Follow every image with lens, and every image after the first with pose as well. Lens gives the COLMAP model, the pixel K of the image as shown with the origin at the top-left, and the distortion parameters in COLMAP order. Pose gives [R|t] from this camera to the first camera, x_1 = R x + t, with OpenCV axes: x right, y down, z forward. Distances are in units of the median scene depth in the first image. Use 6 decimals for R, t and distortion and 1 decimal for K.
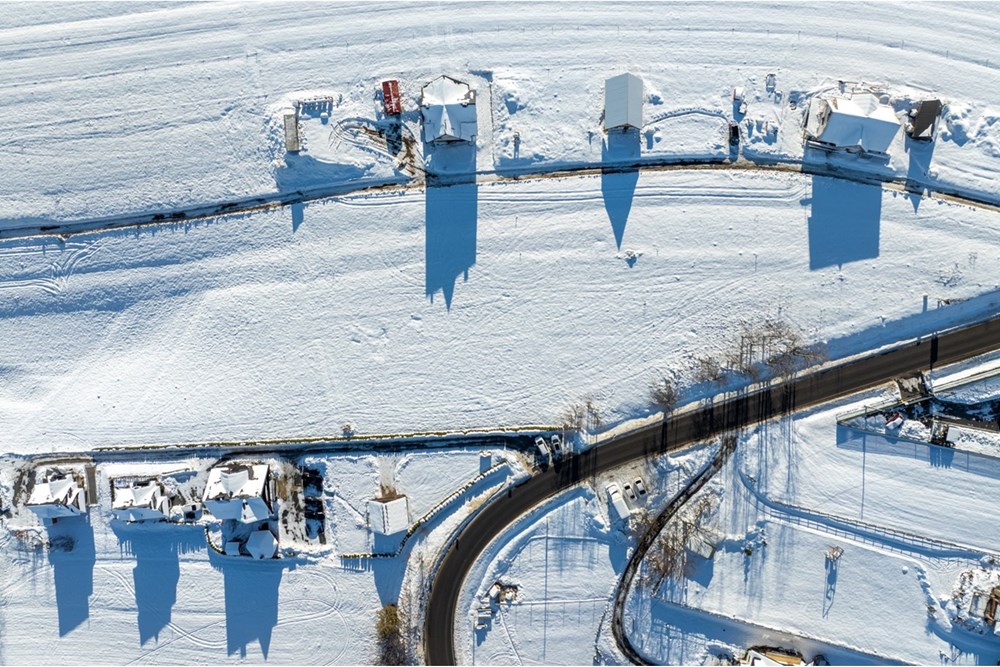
lens RADIAL K [[704.4, 0, 503.0], [0, 704.4, 332.6], [0, 0, 1]] dist [-0.042998, 0.009796]
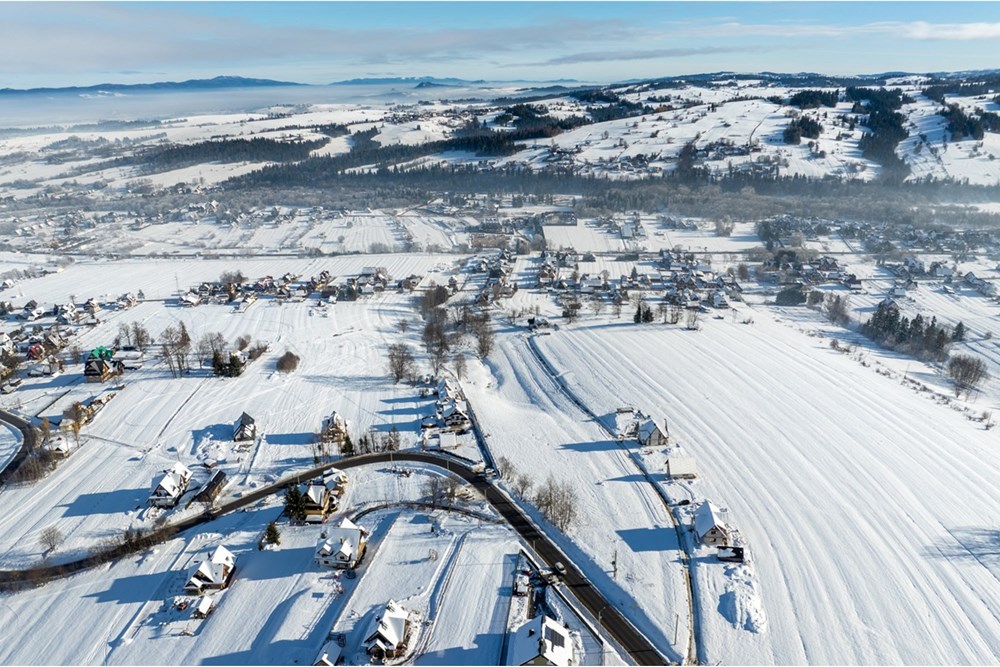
lens RADIAL K [[704.4, 0, 503.0], [0, 704.4, 332.6], [0, 0, 1]] dist [-0.042998, 0.009796]
pose [[0.084750, 0.345309, -0.934655, 1.565888], [-0.996399, 0.026976, -0.080382, 0.250599], [-0.002543, 0.938101, 0.346352, 0.028272]]
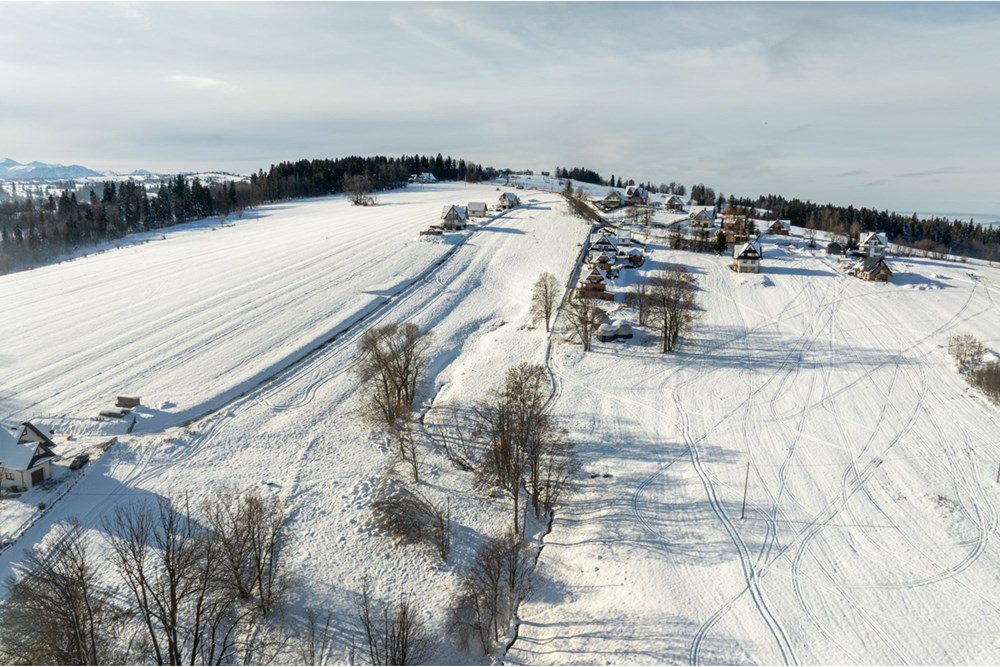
lens RADIAL K [[704.4, 0, 503.0], [0, 704.4, 332.6], [0, 0, 1]] dist [-0.042998, 0.009796]
pose [[0.275953, -0.146836, 0.949889, -2.231463], [0.961084, 0.055456, -0.270633, 0.487418], [-0.012938, 0.987605, 0.156425, 0.941740]]
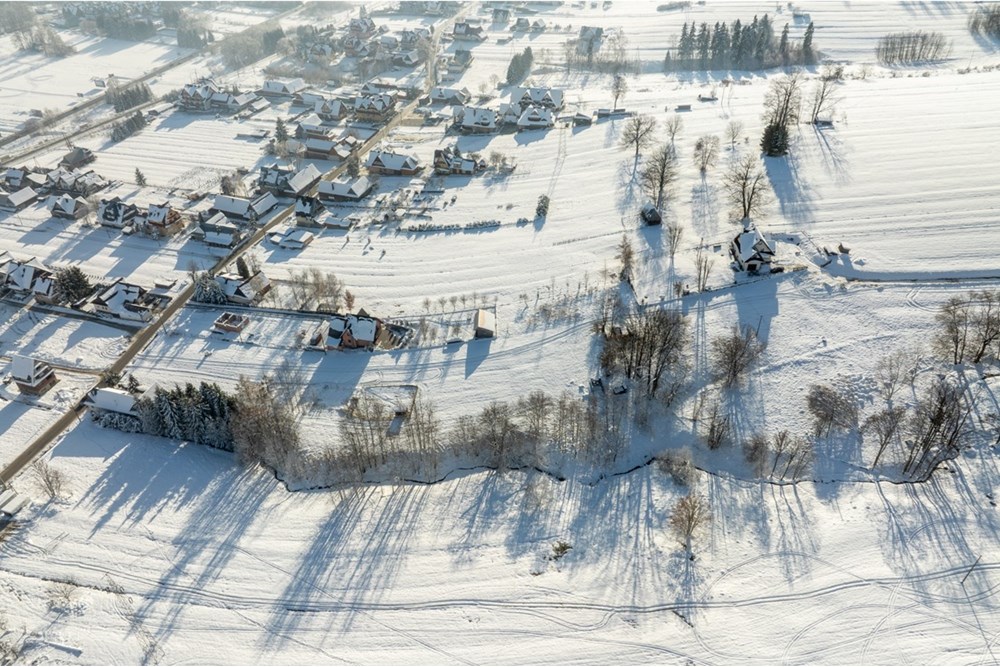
lens RADIAL K [[704.4, 0, 503.0], [0, 704.4, 332.6], [0, 0, 1]] dist [-0.042998, 0.009796]
pose [[0.988163, 0.095790, -0.119829, -2.021155], [-0.153288, 0.585329, -0.796174, 1.128480], [-0.006126, 0.805118, 0.593084, 0.472428]]
